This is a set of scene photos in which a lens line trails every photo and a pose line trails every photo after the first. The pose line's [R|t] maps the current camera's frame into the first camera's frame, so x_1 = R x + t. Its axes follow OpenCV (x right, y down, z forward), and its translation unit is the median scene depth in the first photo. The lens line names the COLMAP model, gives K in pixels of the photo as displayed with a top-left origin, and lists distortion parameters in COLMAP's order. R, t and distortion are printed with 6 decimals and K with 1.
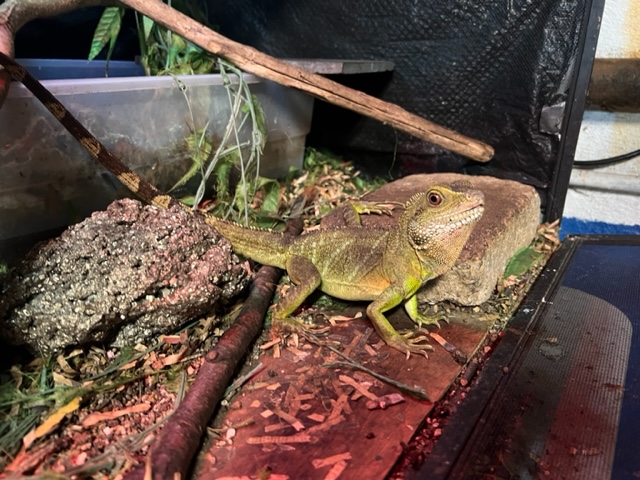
lens RADIAL K [[498.7, 0, 320.0], [0, 498.7, 240.0], [0, 0, 1]] dist [0.029761, -0.006030]
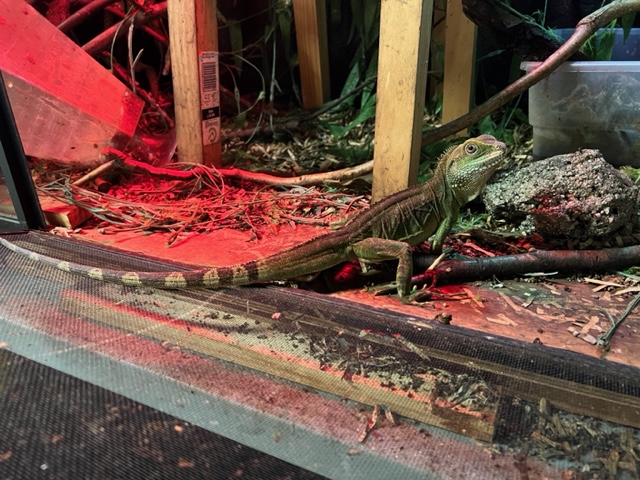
lens RADIAL K [[498.7, 0, 320.0], [0, 498.7, 240.0], [0, 0, 1]] dist [0.029761, -0.006030]
pose [[0.143598, 0.408250, -0.901505, 1.076859], [-0.288859, 0.888568, 0.356380, -0.166963], [0.946541, 0.209232, 0.245523, -0.038785]]
